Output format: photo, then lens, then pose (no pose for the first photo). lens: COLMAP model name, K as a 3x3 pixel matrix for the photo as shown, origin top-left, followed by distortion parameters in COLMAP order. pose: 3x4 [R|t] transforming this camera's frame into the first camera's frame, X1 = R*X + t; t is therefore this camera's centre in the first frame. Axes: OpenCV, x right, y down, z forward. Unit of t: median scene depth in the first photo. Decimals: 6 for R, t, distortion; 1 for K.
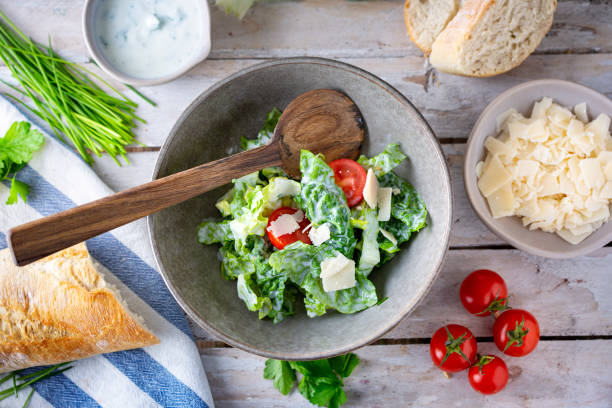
lens RADIAL K [[2098.3, 0, 306.0], [0, 2098.3, 204.0], [0, 0, 1]] dist [-0.151614, -0.230302]
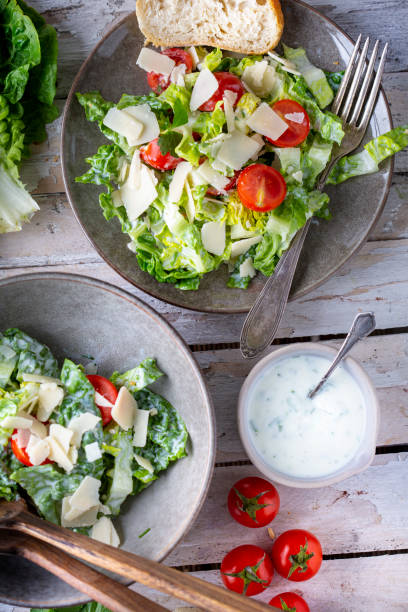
lens RADIAL K [[2098.3, 0, 204.0], [0, 2098.3, 306.0], [0, 0, 1]] dist [-0.151614, -0.230302]
pose [[0.997759, -0.059002, 0.031547, 0.039312], [0.058279, 0.998027, 0.023376, -0.072178], [-0.032863, -0.021485, 0.999229, 0.088352]]
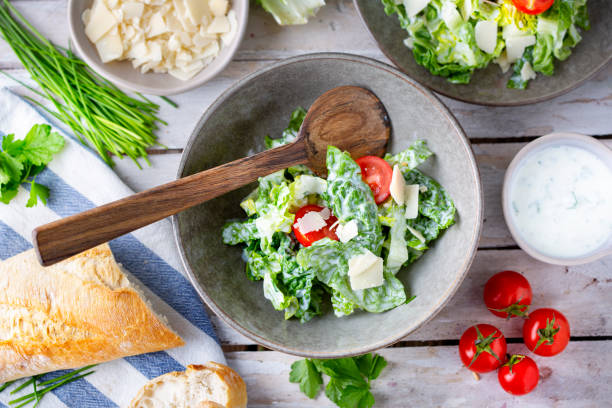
lens RADIAL K [[2098.3, 0, 306.0], [0, 2098.3, 204.0], [0, 0, 1]] dist [-0.151614, -0.230302]
pose [[0.999880, -0.006635, 0.013965, -0.026138], [0.007334, 0.998691, -0.050619, 0.050826], [-0.013611, 0.050716, 0.998620, 0.016138]]
